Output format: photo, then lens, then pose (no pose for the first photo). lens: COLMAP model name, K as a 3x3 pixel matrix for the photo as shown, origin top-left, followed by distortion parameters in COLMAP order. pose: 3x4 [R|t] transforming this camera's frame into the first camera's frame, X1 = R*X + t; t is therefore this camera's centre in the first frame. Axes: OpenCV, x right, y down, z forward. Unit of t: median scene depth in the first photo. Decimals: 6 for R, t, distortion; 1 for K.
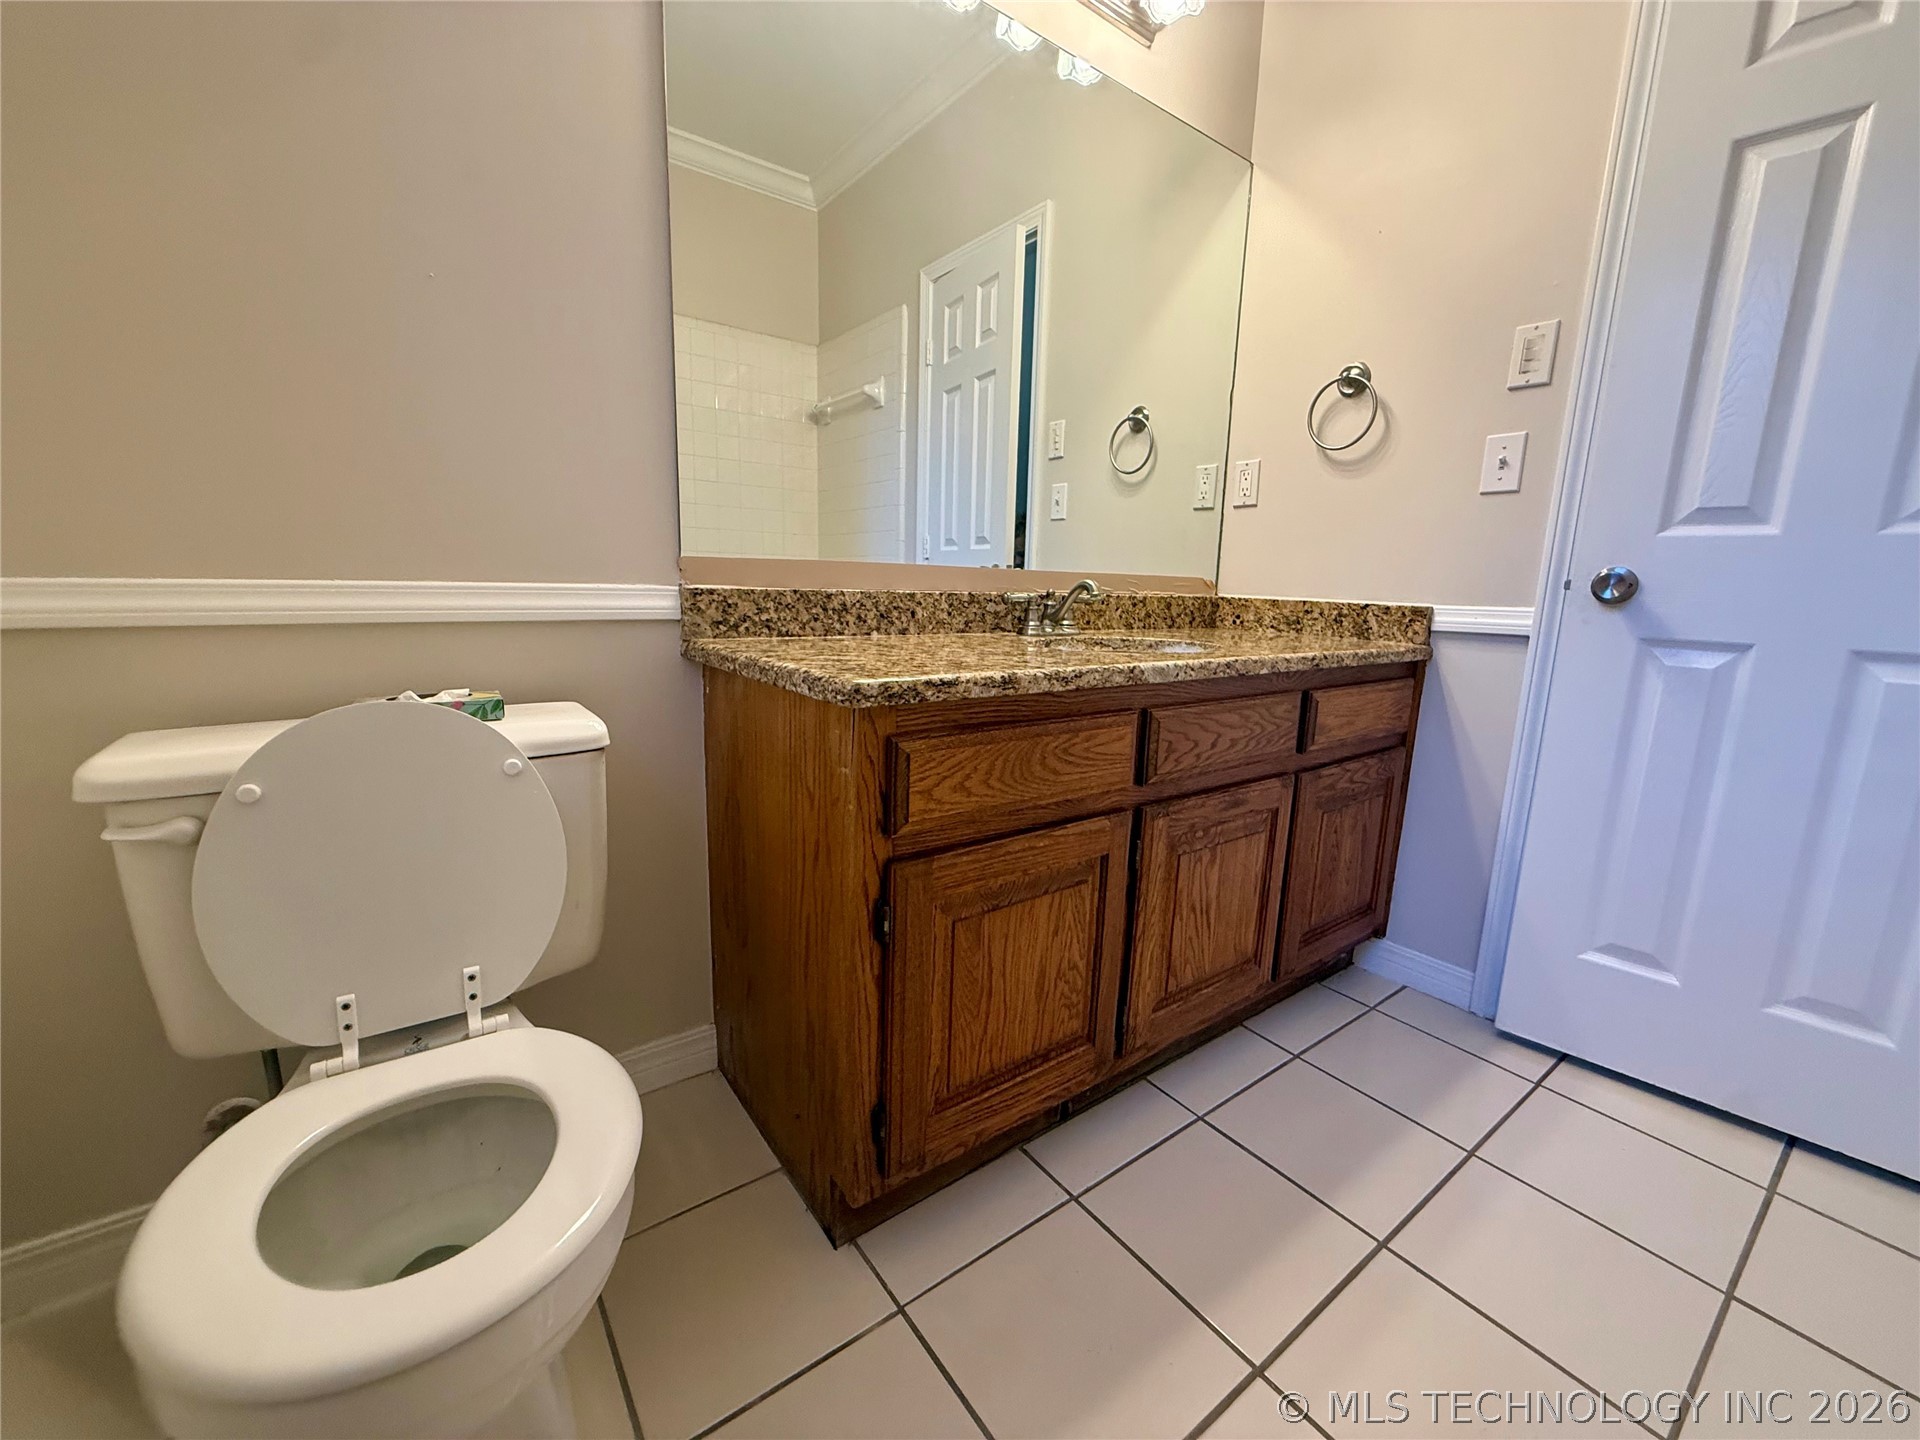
lens RADIAL K [[766.2, 0, 958.4], [0, 766.2, 715.5], [0, 0, 1]] dist [-0.002517, -0.000567]
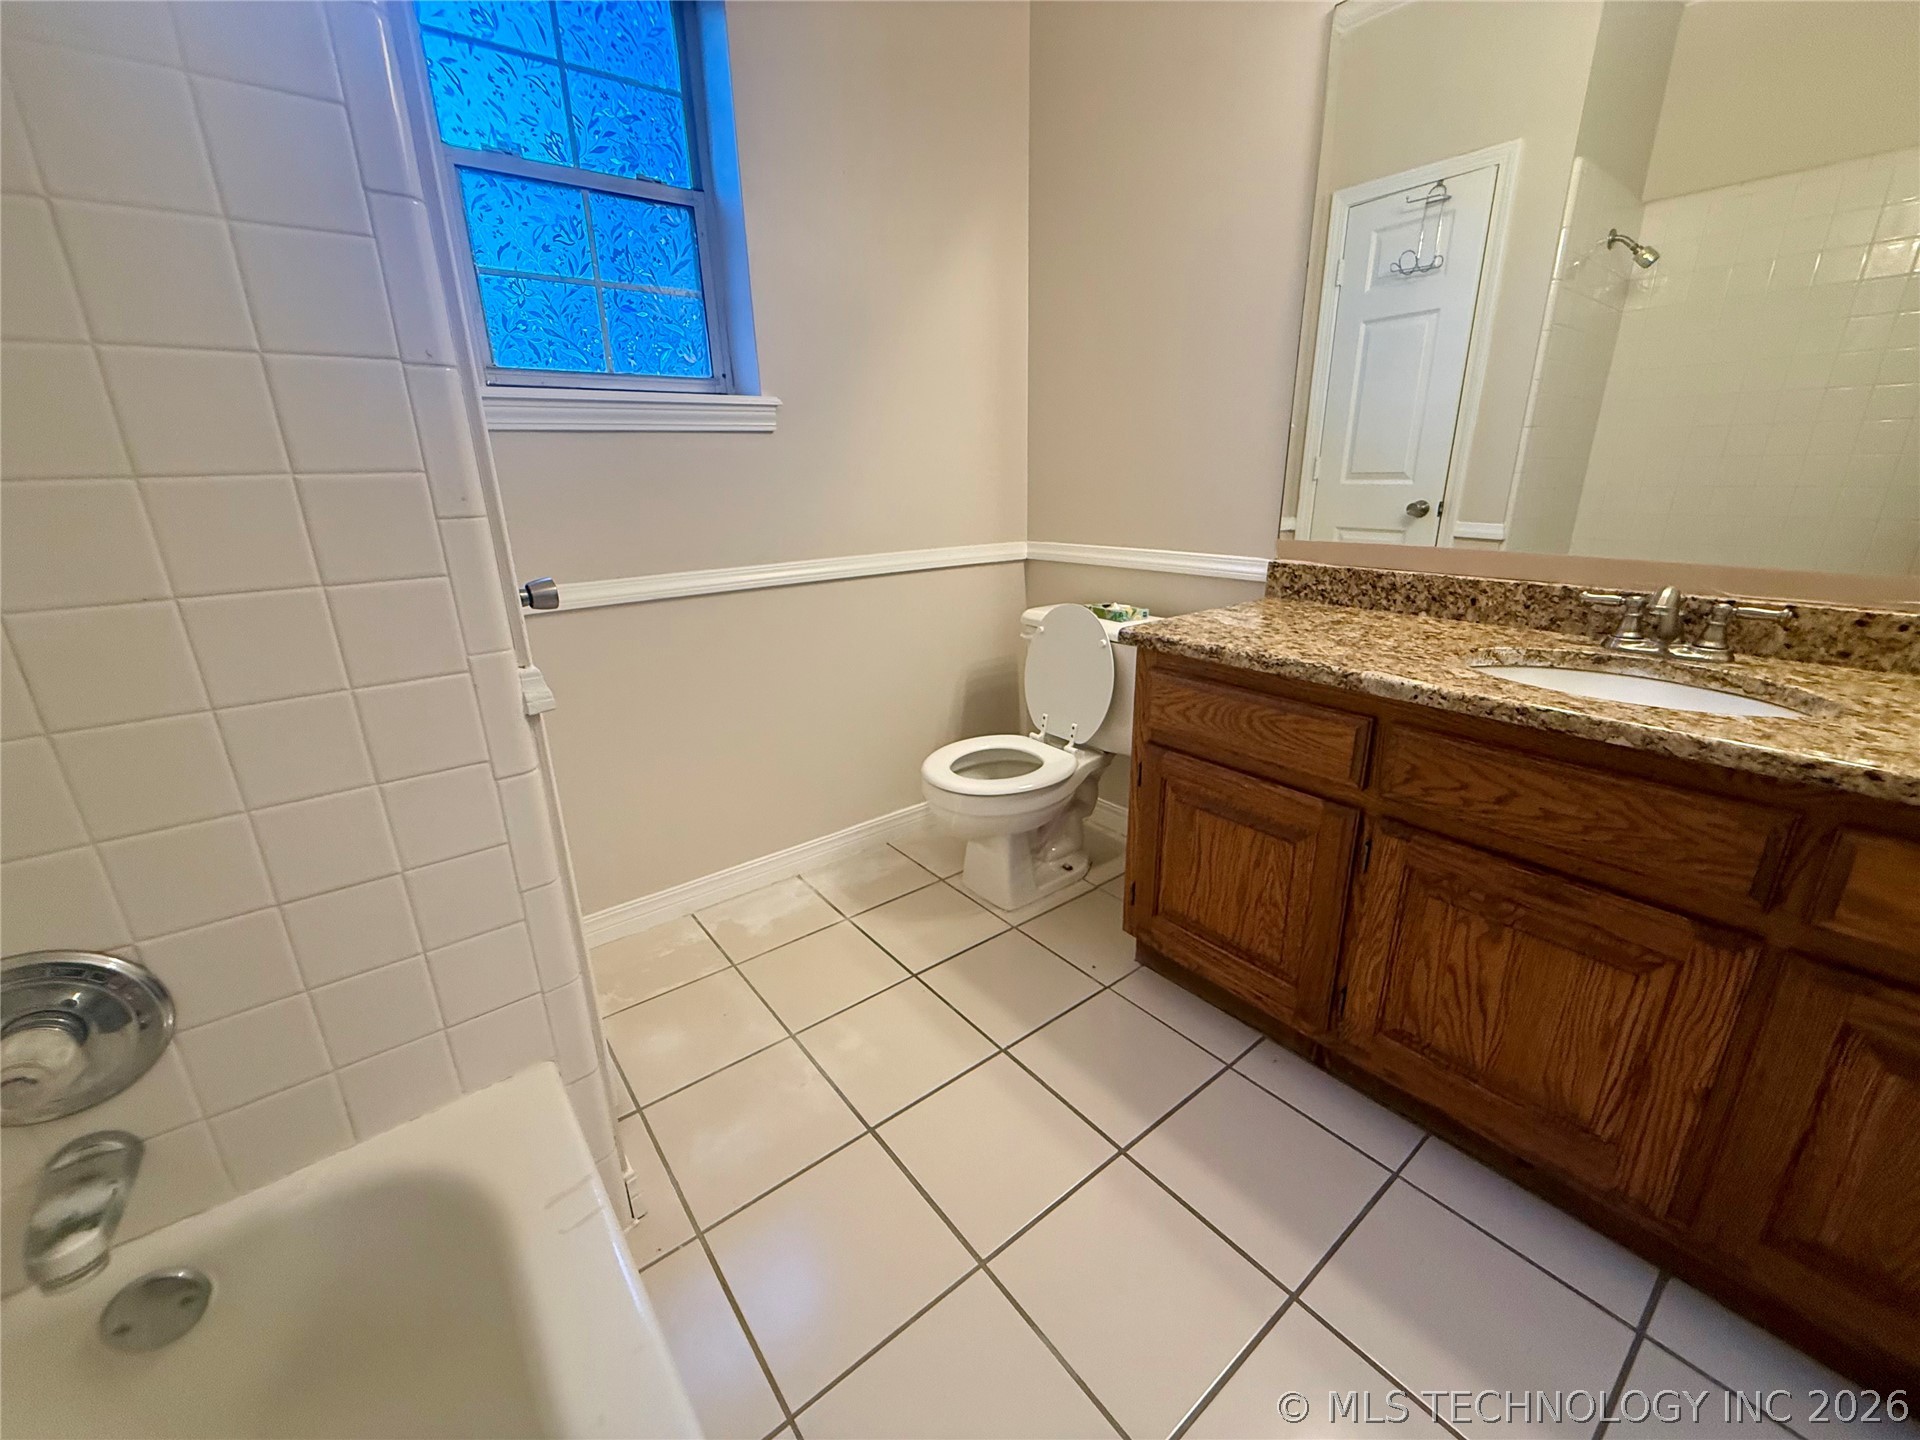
lens RADIAL K [[766.2, 0, 961.8], [0, 766.2, 724.0], [0, 0, 1]] dist [-0.002517, -0.000567]
pose [[0.026237, 0.283440, -0.958631, 1.070218], [-0.158836, 0.947961, 0.275938, -0.173909], [0.986956, 0.145025, 0.069892, 0.341197]]
